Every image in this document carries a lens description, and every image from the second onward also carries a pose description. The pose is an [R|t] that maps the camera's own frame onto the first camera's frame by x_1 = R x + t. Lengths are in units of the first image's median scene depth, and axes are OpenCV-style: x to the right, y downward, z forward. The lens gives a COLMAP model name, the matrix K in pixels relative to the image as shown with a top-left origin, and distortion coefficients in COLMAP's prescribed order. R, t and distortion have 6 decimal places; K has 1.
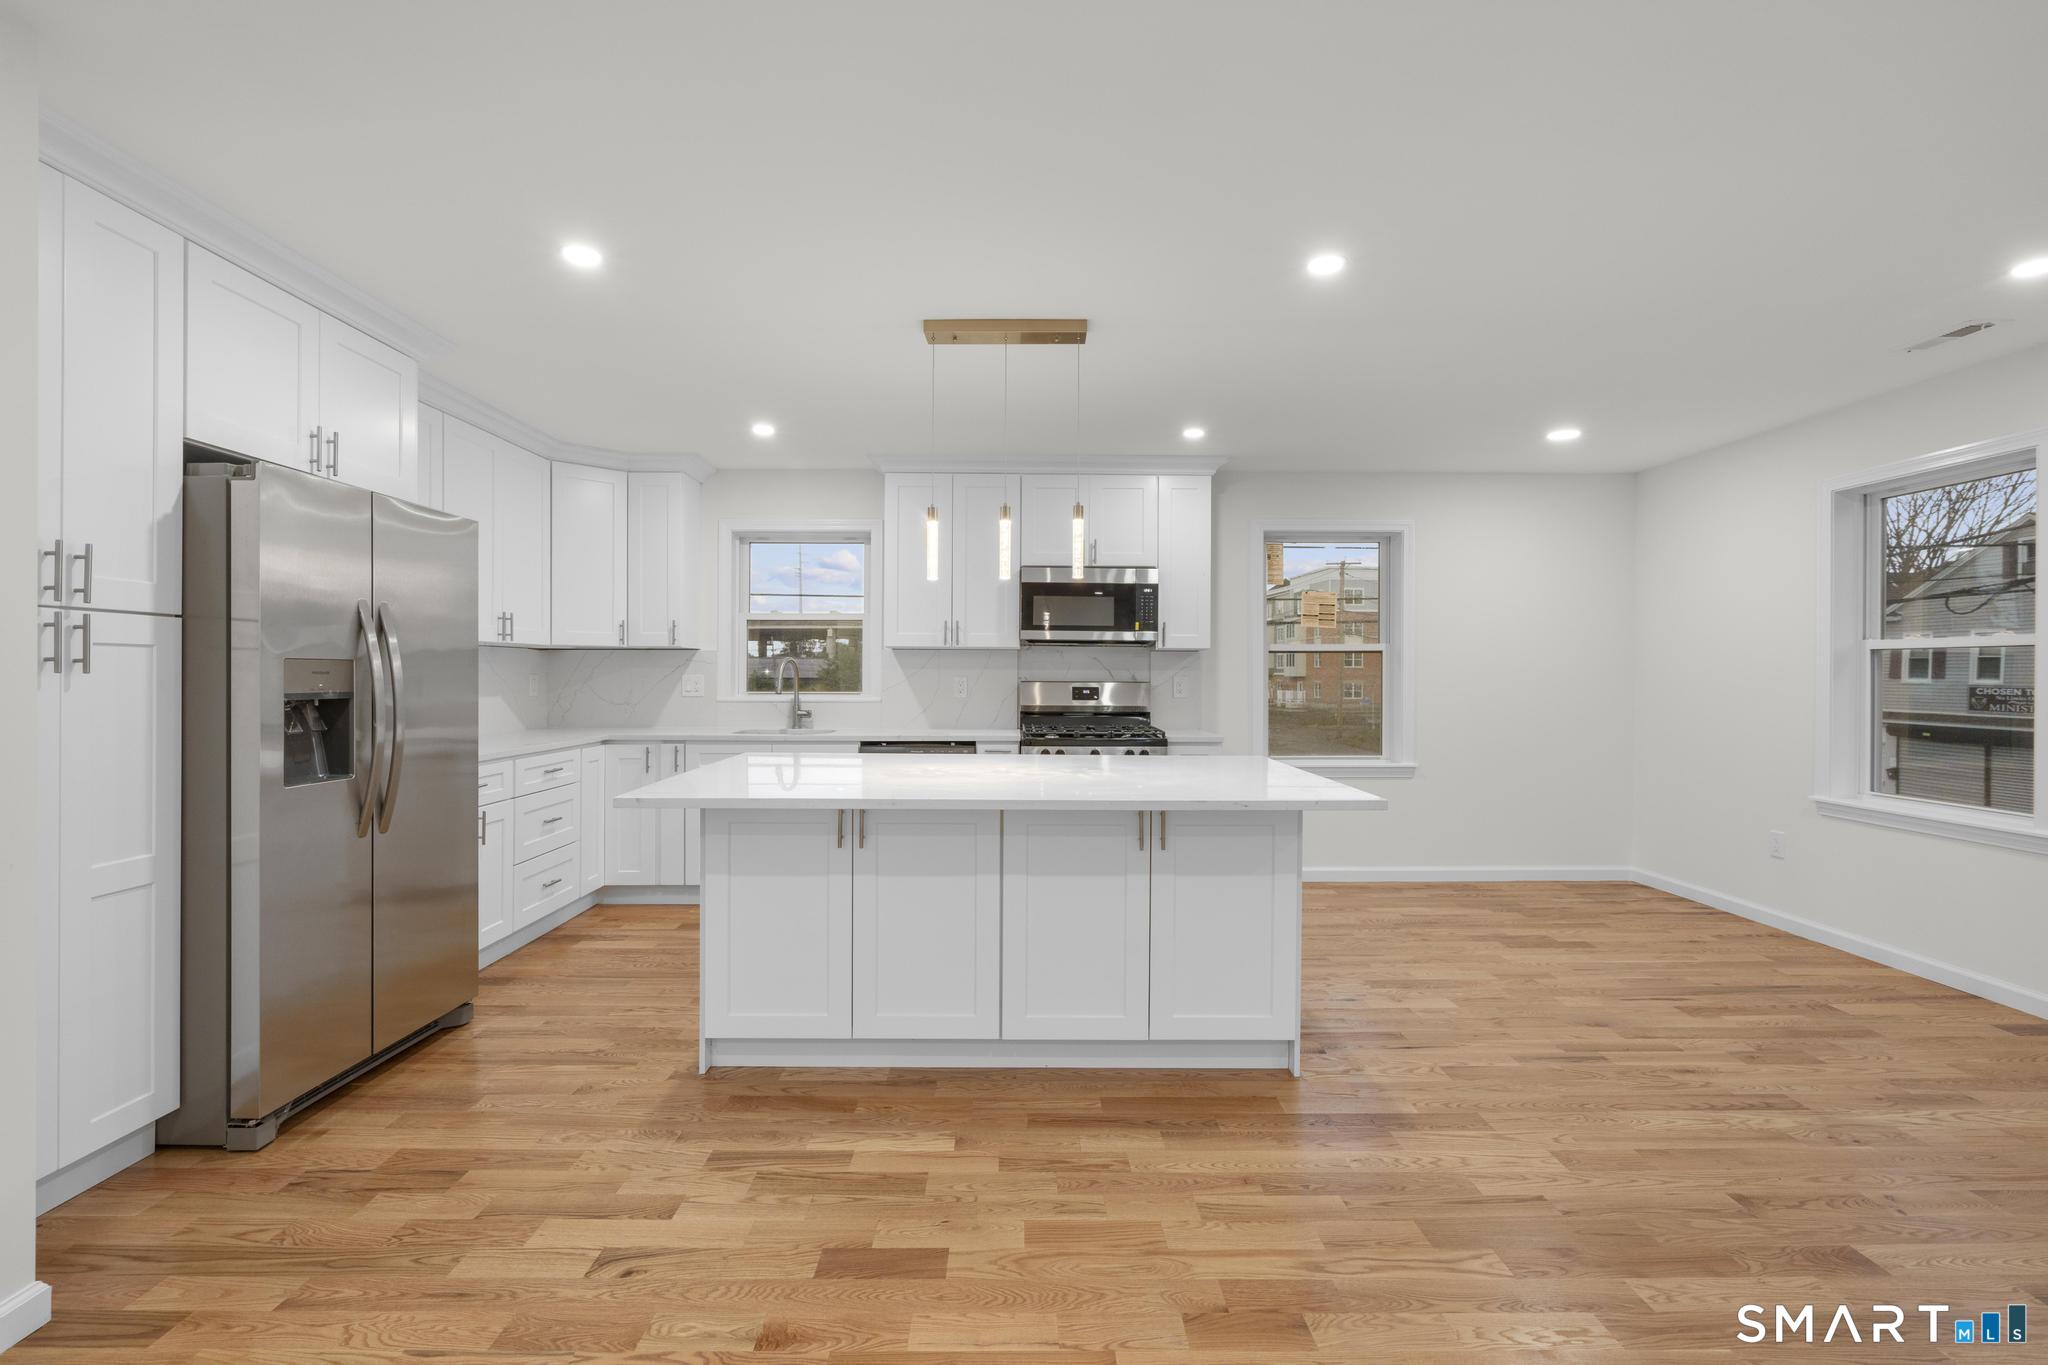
lens RADIAL K [[922.8, 0, 1024.2], [0, 922.8, 664.8], [0, 0, 1]] dist [-0.000356, -0.000966]
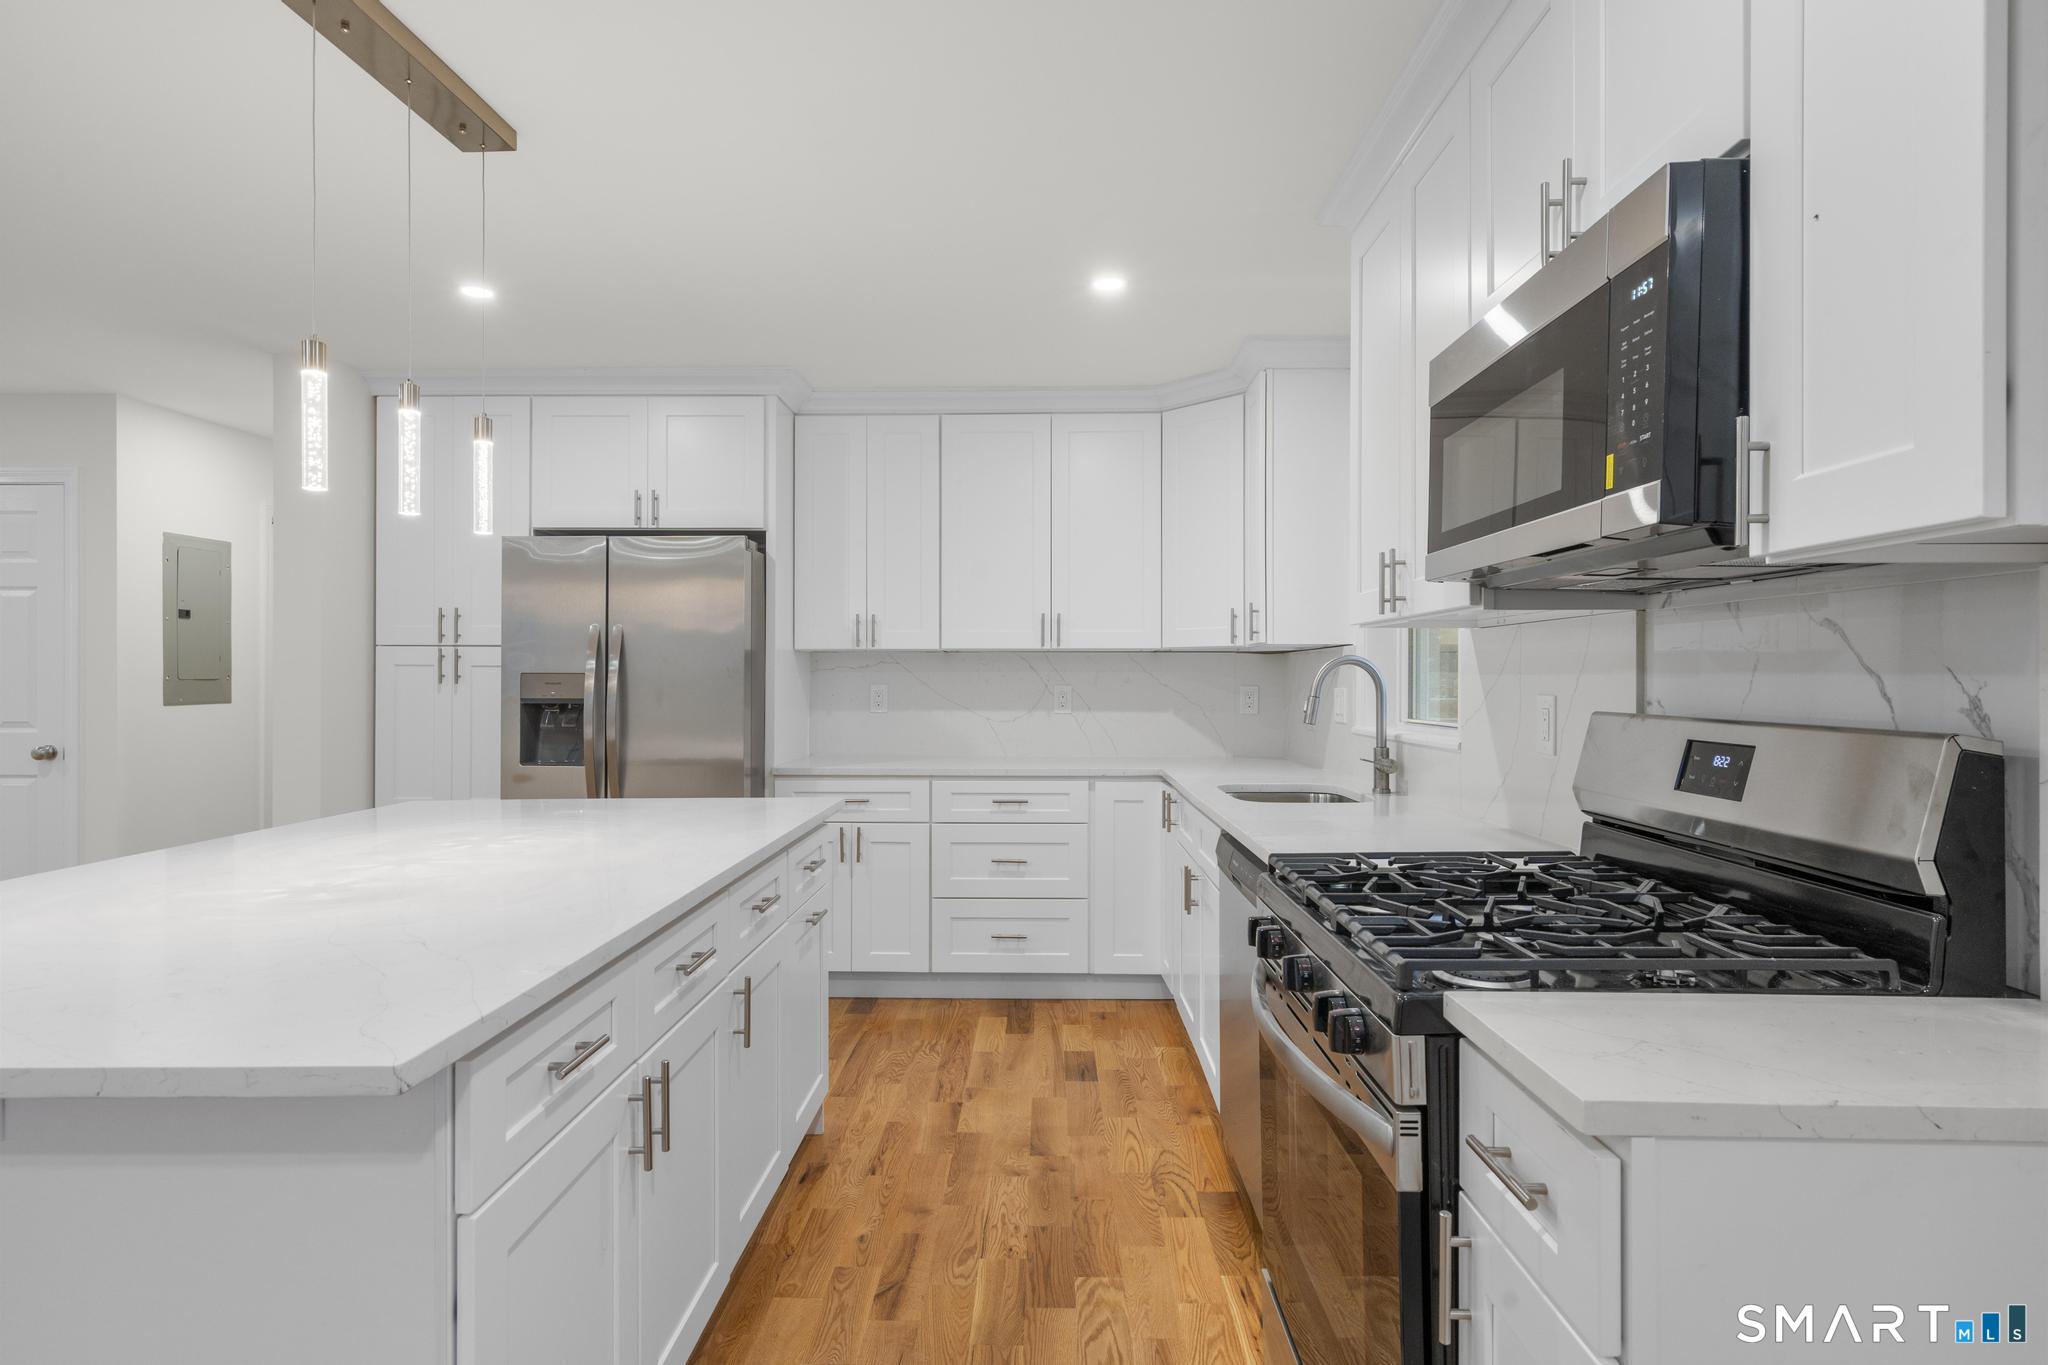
lens RADIAL K [[1105.1, 0, 1018.7], [0, 1105.1, 677.2], [0, 0, 1]] dist [0.003076, 0.000468]
pose [[-0.029120, -0.002004, -0.999574, 0.441181], [0.009963, 0.999948, -0.002295, 0.004773], [0.999526, -0.010026, -0.029098, 0.941006]]
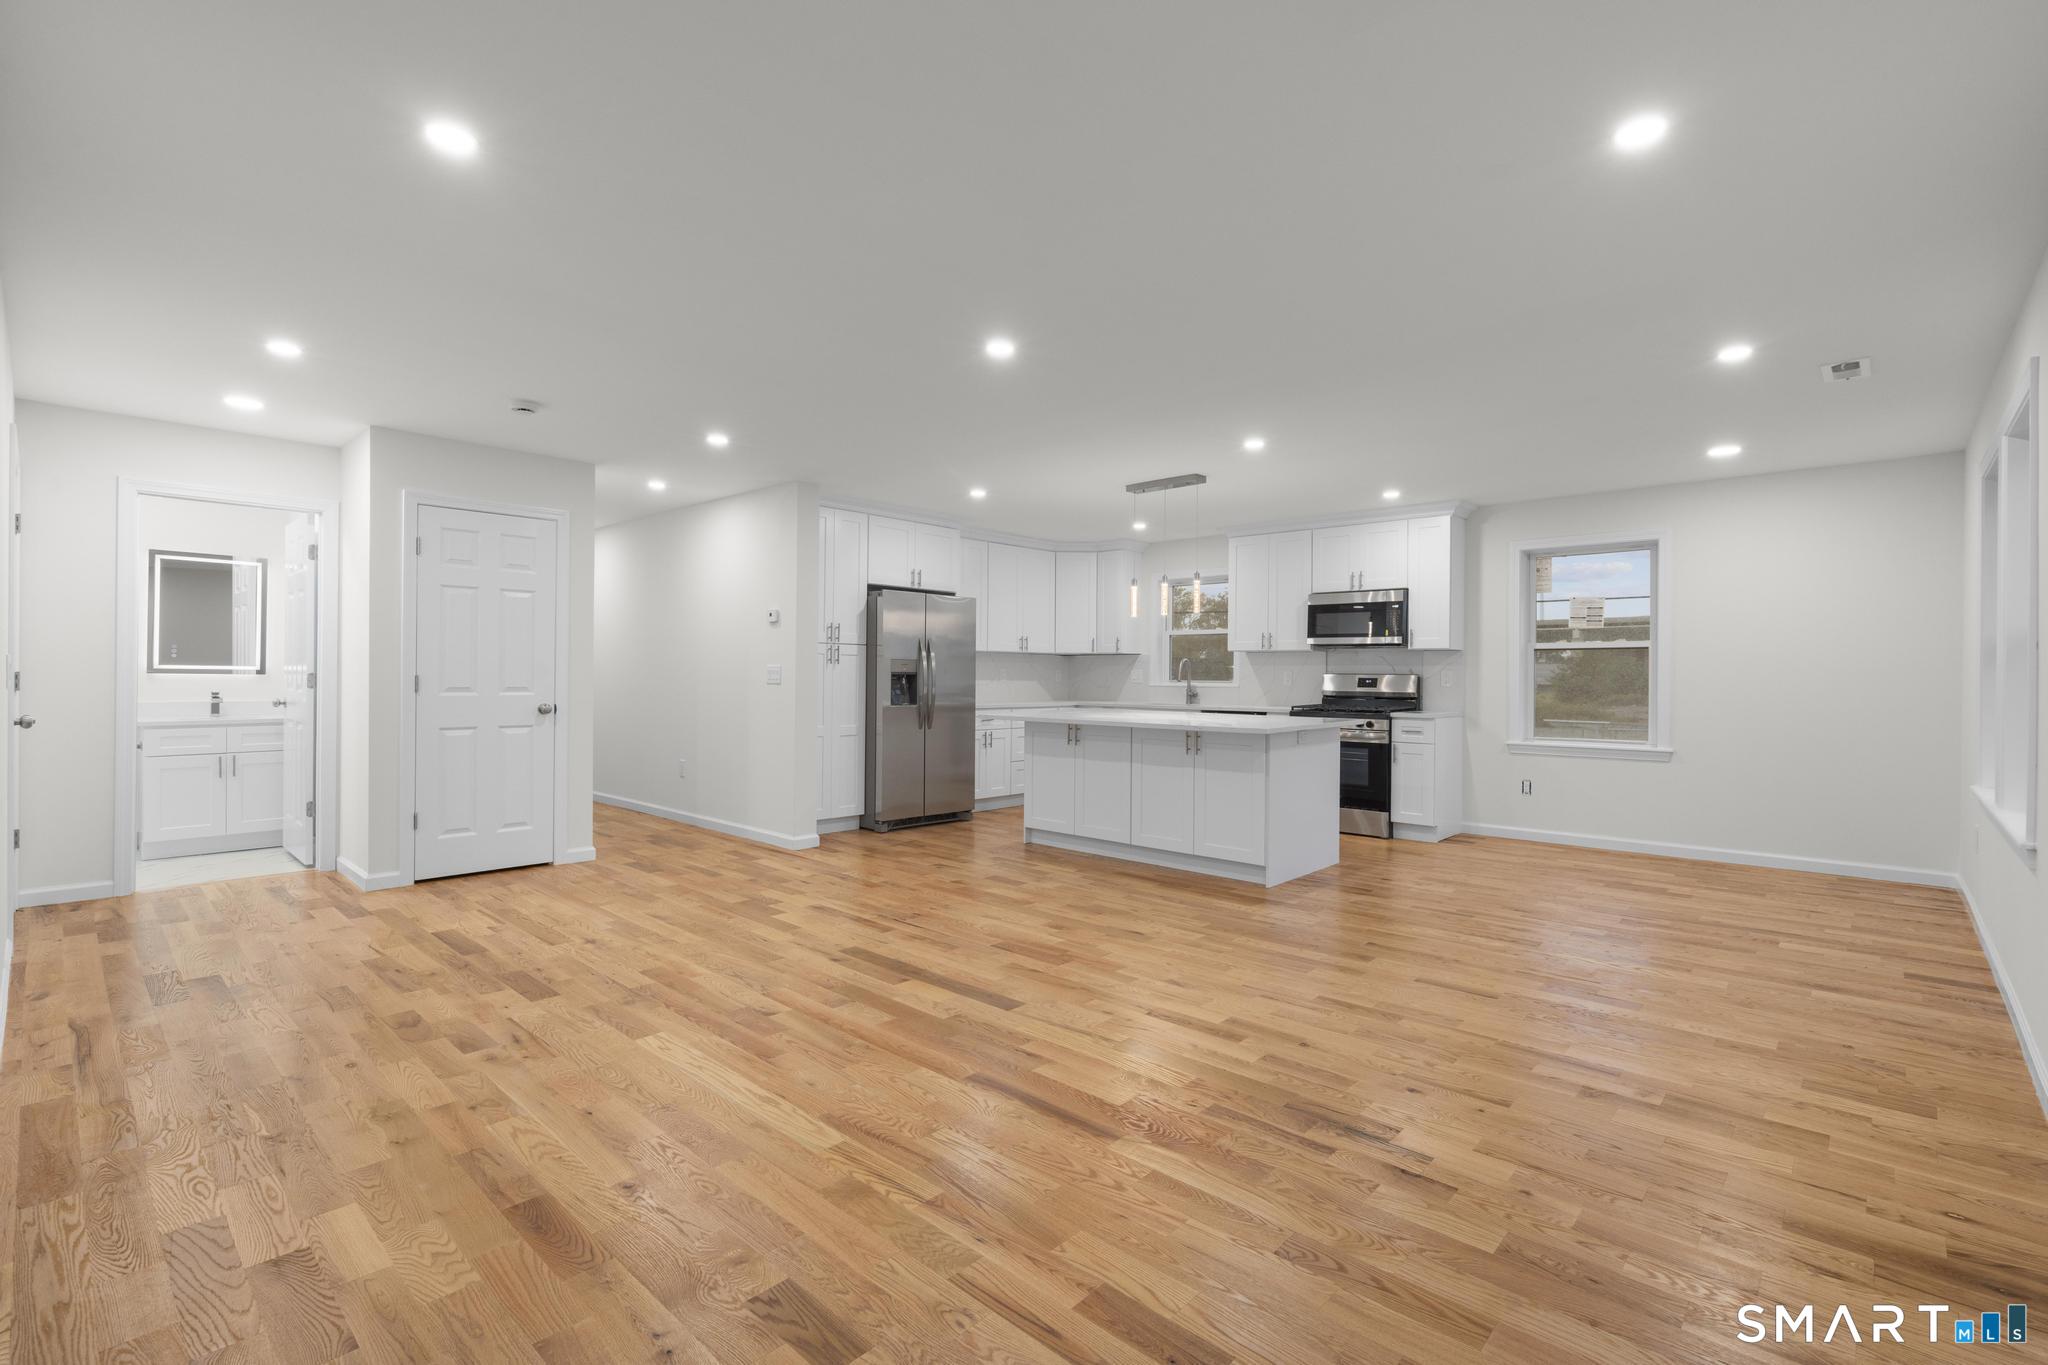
lens RADIAL K [[922.8, 0, 1033.5], [0, 922.8, 680.8], [0, 0, 1]] dist [-0.000356, -0.000966]
pose [[0.732561, 0.007015, -0.680665, 0.731086], [0.001472, 0.999928, 0.011890, 0.013187], [0.680700, -0.009712, 0.732498, -0.388090]]
